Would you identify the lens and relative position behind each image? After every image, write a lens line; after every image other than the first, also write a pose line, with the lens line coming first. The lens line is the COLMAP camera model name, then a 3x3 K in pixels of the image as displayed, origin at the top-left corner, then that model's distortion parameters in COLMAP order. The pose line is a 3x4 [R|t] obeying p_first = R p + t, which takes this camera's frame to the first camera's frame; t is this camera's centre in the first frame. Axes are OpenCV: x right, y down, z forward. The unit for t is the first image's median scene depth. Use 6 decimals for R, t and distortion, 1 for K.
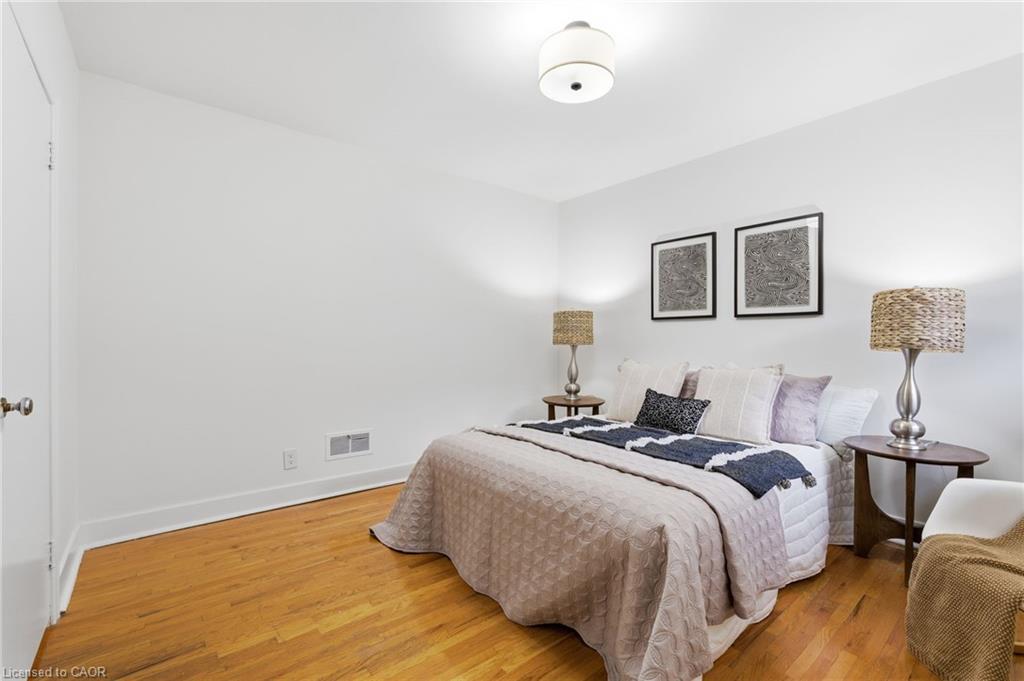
lens RADIAL K [[451.9, 0, 510.9], [0, 451.9, 333.3], [0, 0, 1]] dist [-0.009961, 0.000414]
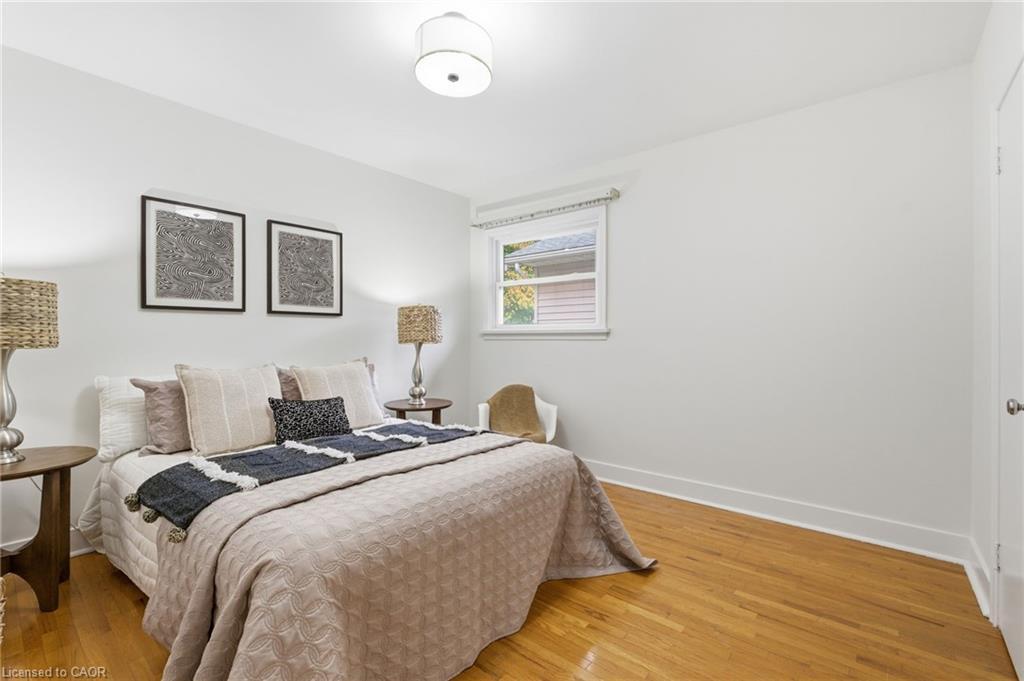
lens RADIAL K [[451.9, 0, 510.9], [0, 451.9, 333.3], [0, 0, 1]] dist [-0.009961, 0.000414]
pose [[-0.187606, 0.001482, 0.982243, -0.576952], [-0.015437, 0.999871, -0.004457, 0.003619], [-0.982123, -0.015999, -0.187559, 0.735484]]
